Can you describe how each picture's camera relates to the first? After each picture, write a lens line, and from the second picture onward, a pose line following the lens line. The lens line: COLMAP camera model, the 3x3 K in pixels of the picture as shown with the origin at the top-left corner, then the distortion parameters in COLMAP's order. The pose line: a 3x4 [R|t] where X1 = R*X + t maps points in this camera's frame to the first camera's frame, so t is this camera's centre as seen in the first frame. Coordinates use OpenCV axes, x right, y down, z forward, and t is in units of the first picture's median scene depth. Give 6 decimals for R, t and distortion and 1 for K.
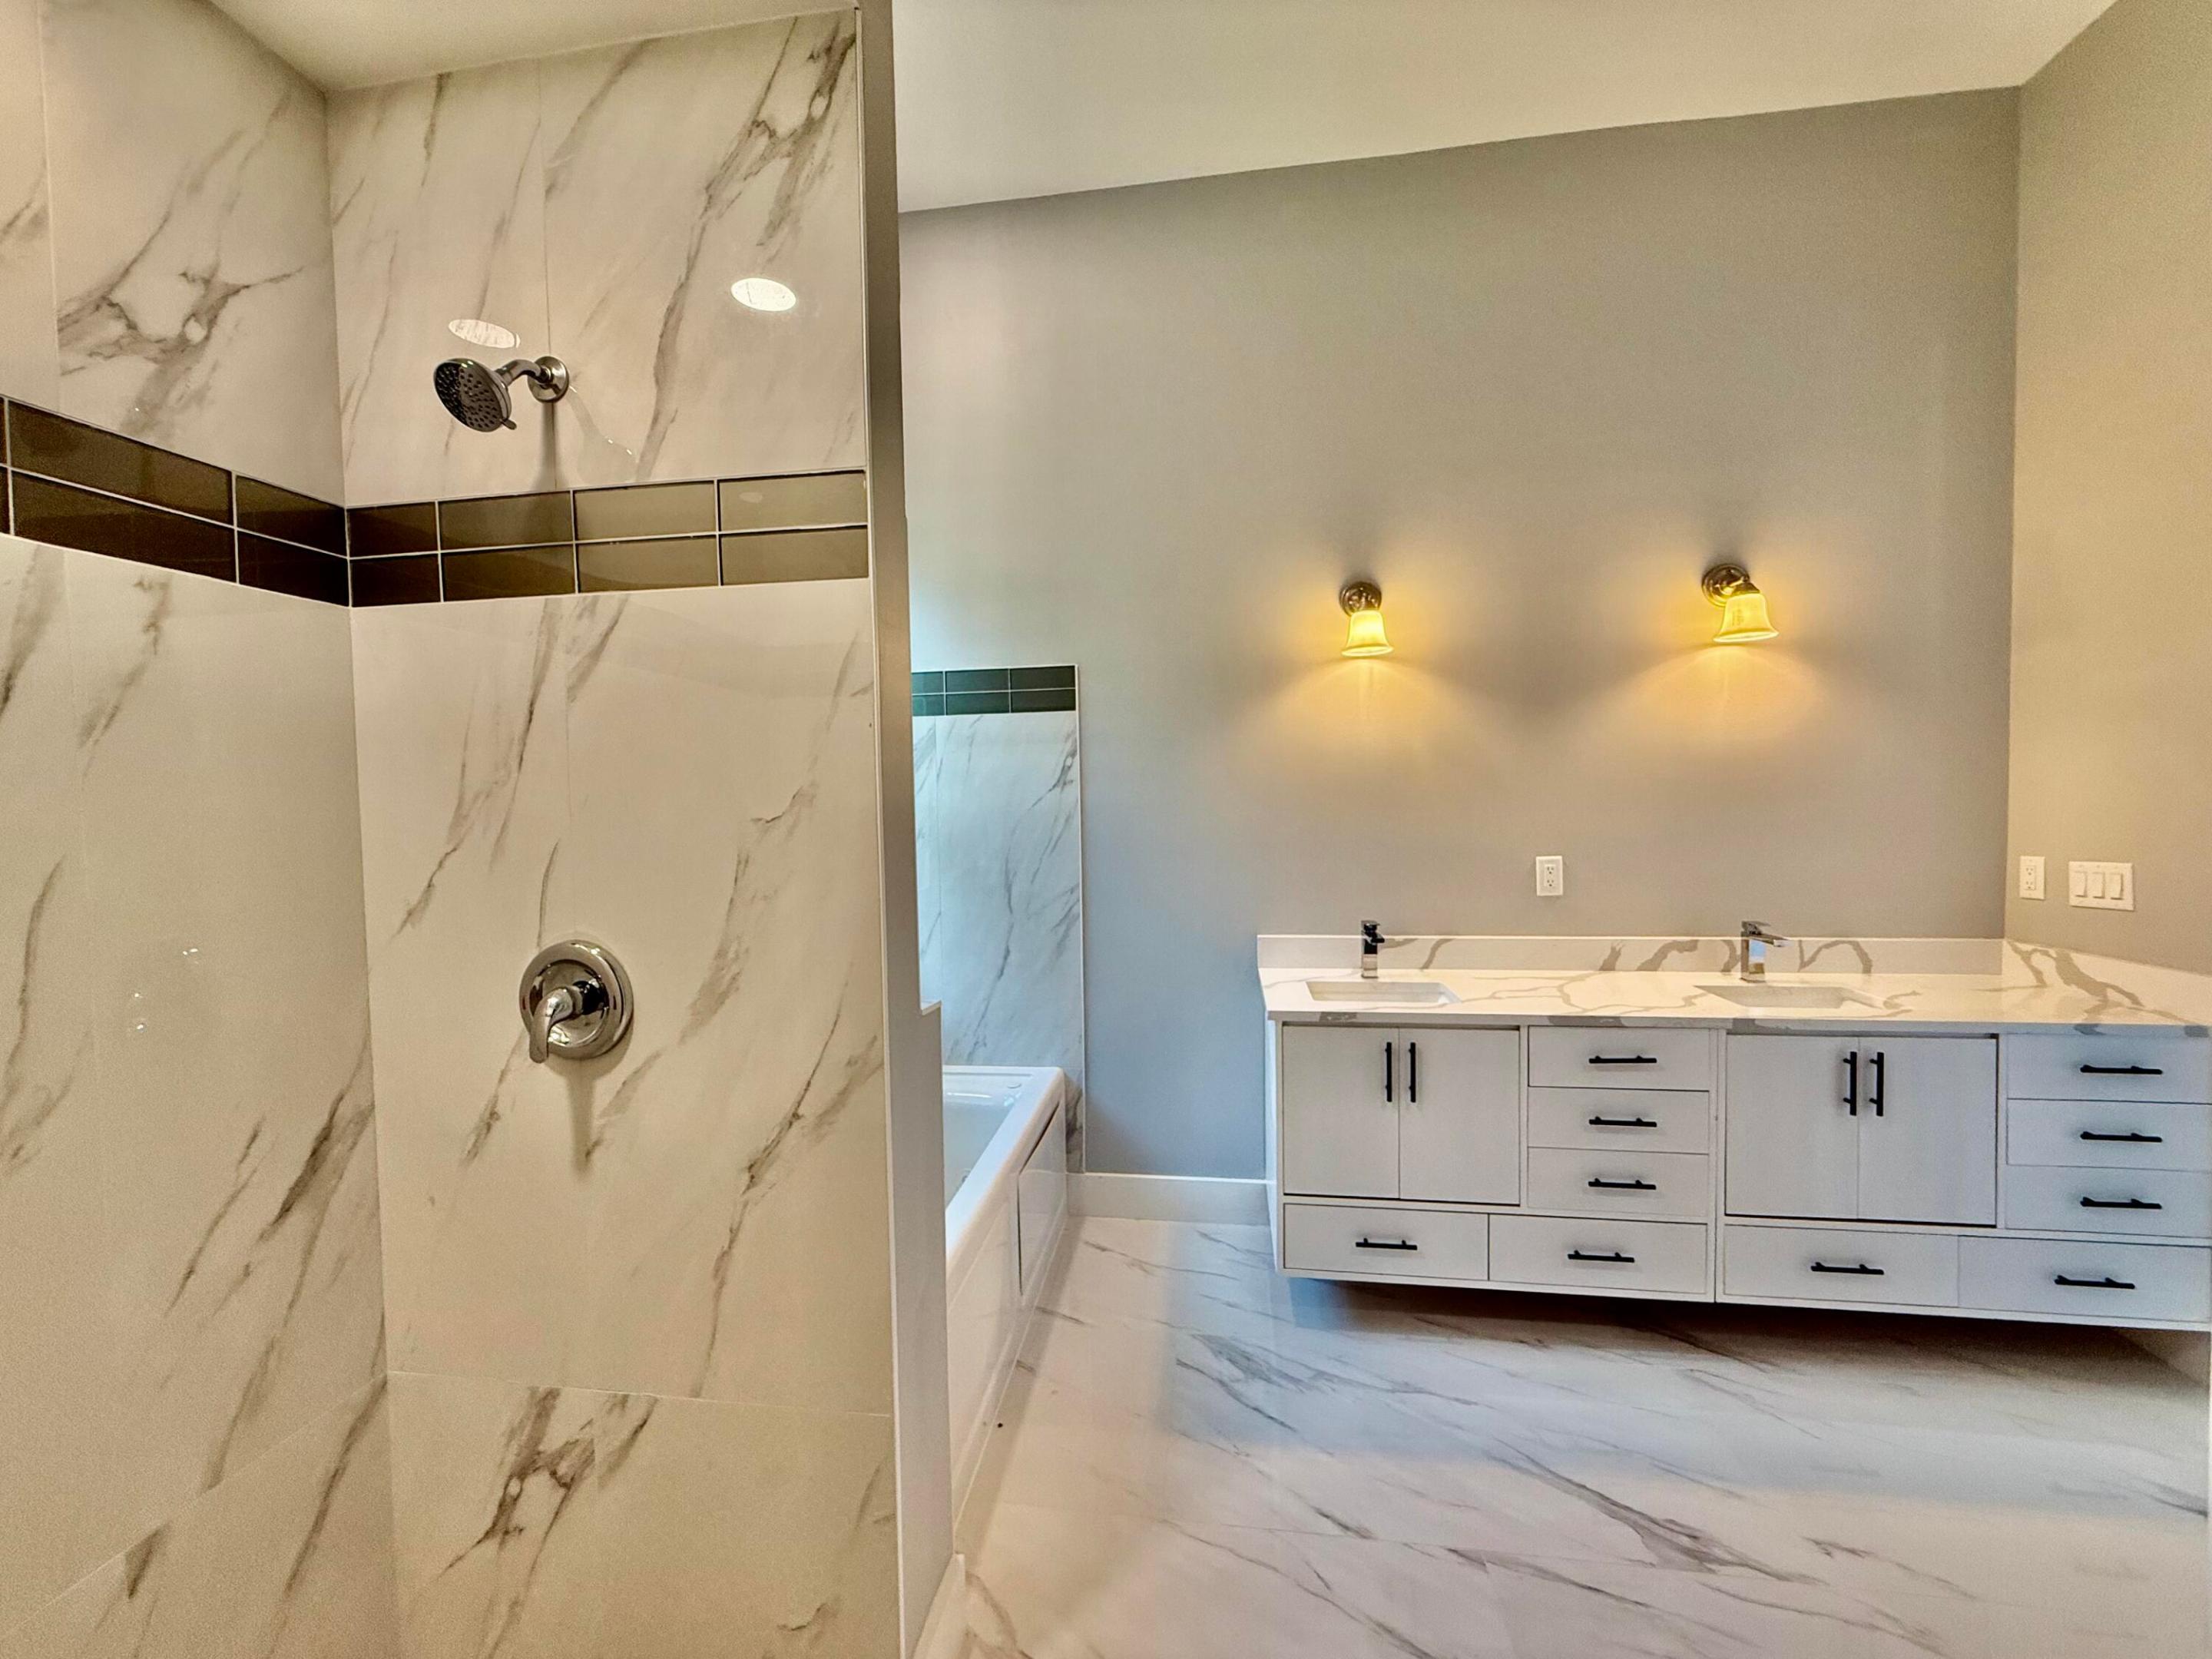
lens RADIAL K [[880.7, 0, 1099.6], [0, 880.7, 826.3], [0, 0, 1]] dist [-0.000373, 0.000186]
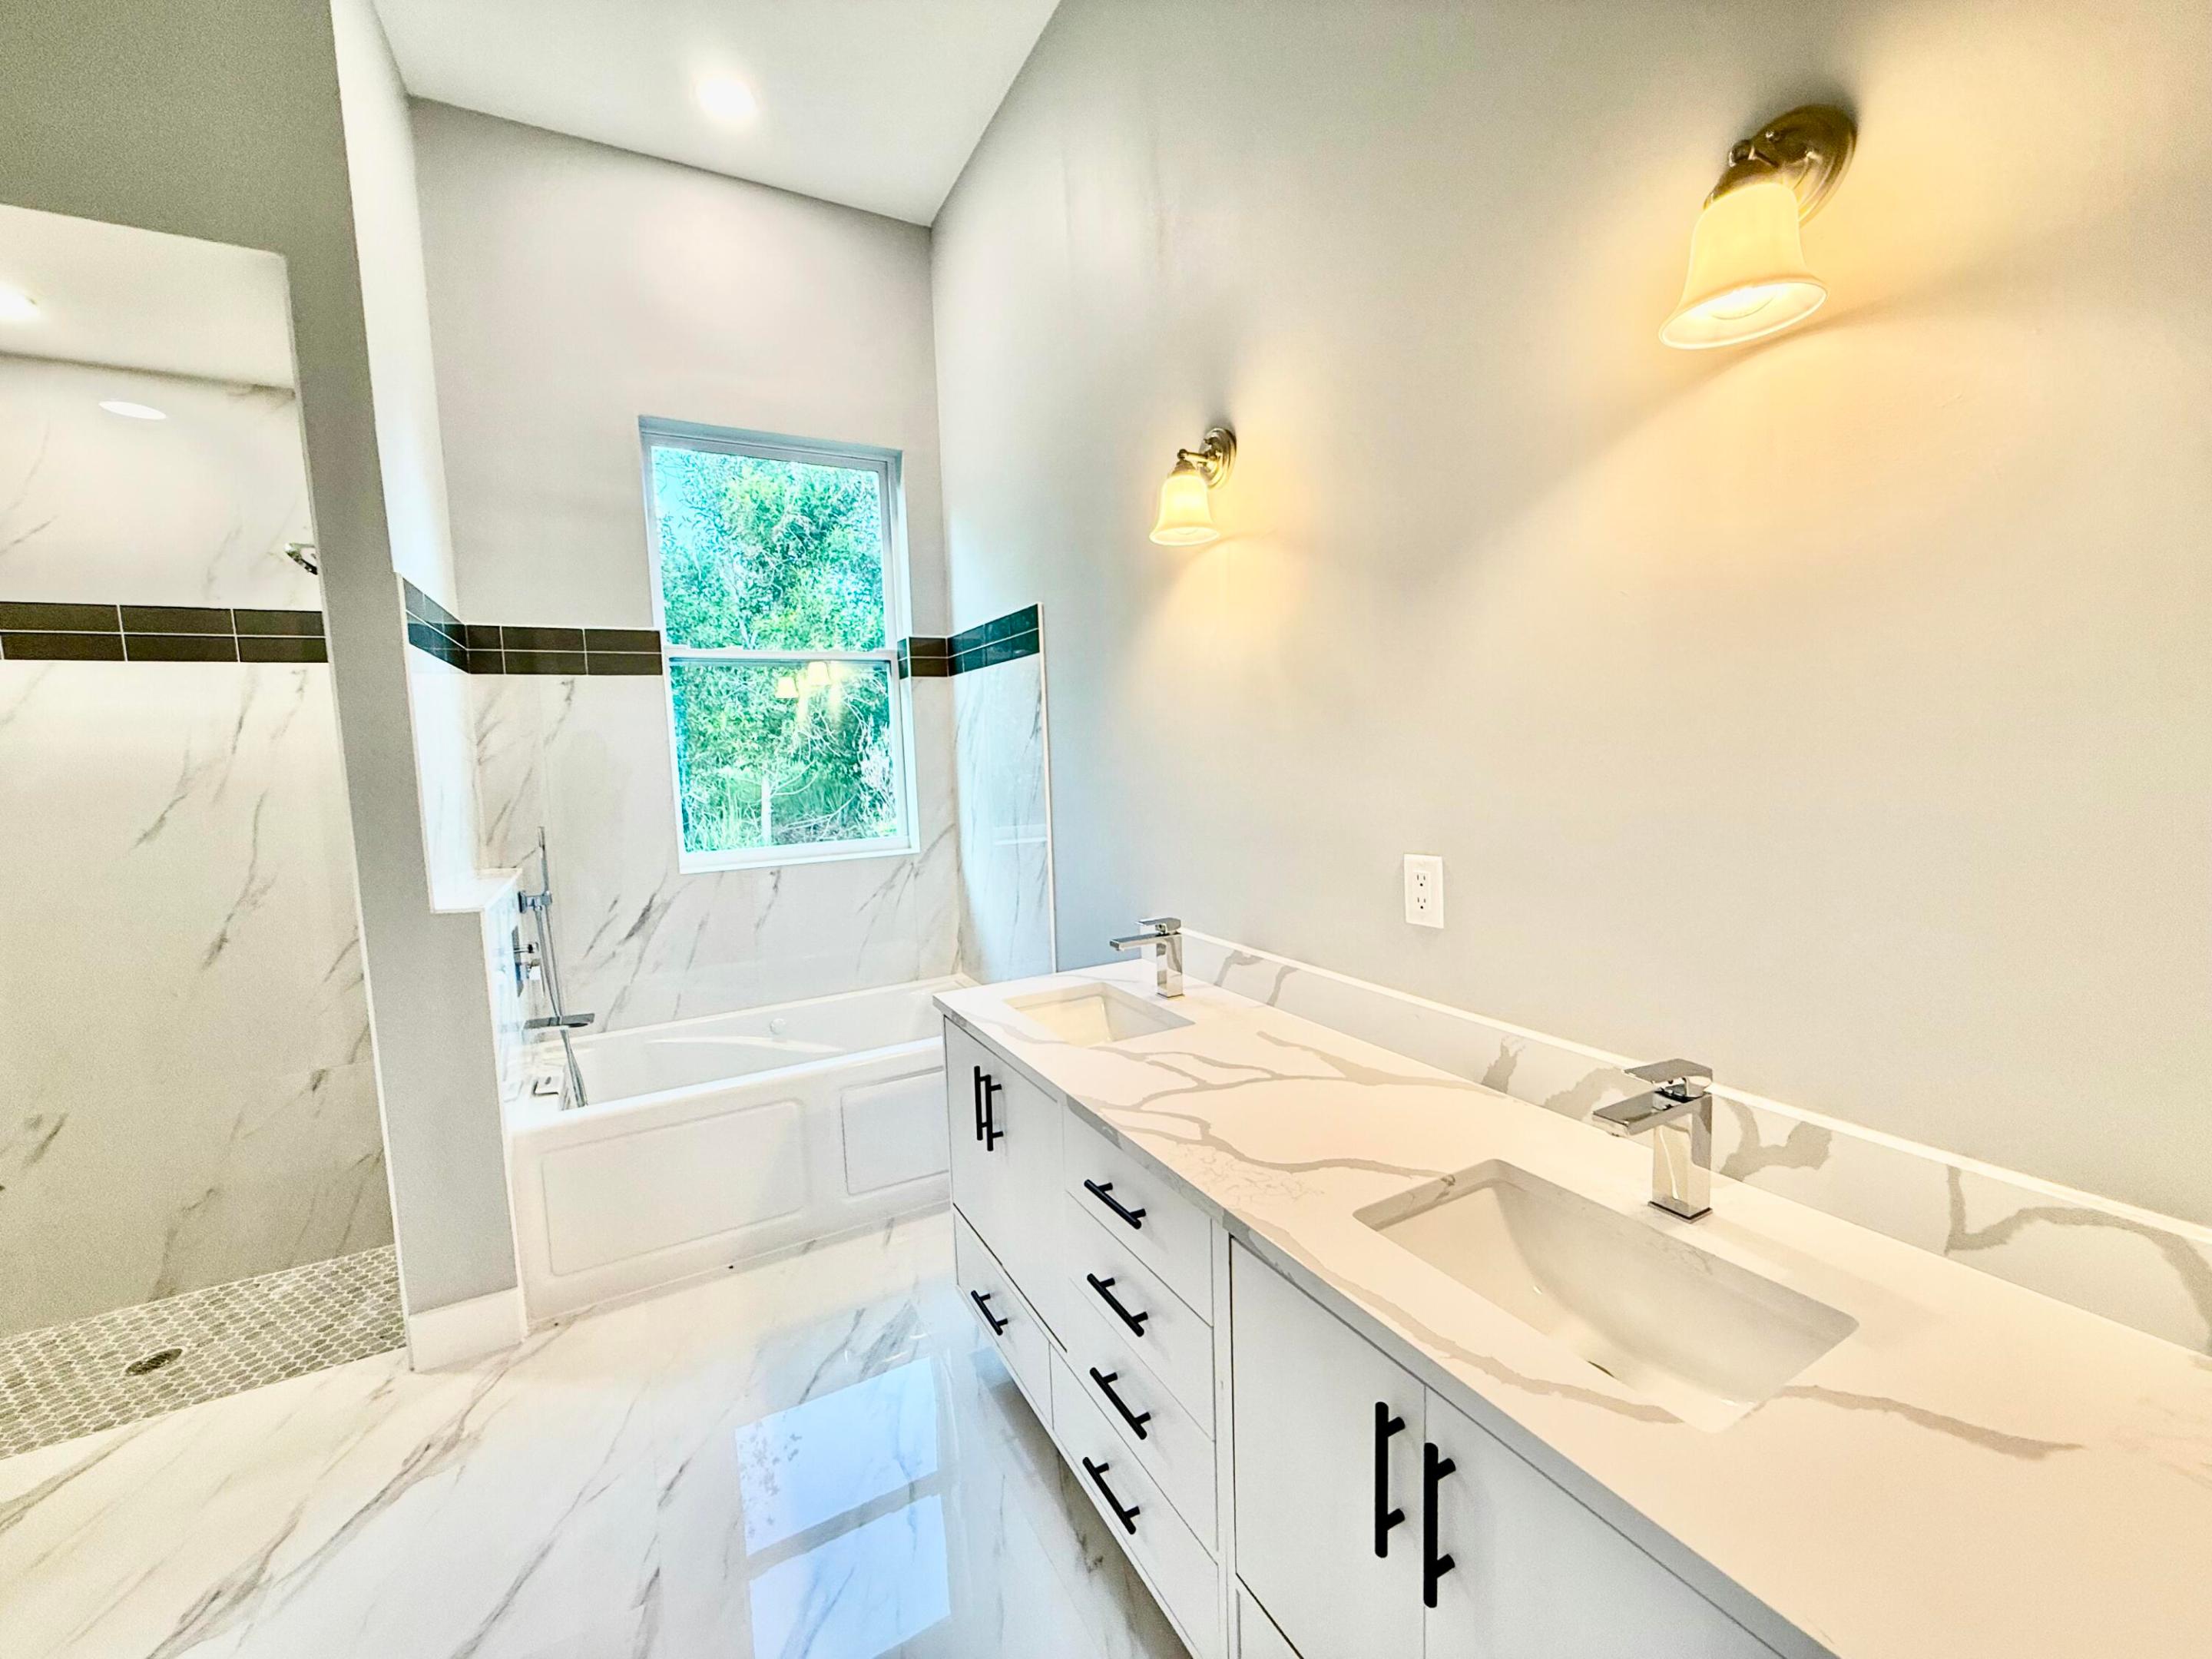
lens RADIAL K [[883.9, 0, 1096.6], [0, 883.9, 826.8], [0, 0, 1]] dist [0.001591, 0.000305]
pose [[0.597492, 0.071023, -0.798724, 0.837831], [-0.002259, 0.996215, 0.086895, -0.031035], [0.801872, -0.050115, 0.595391, 0.519586]]
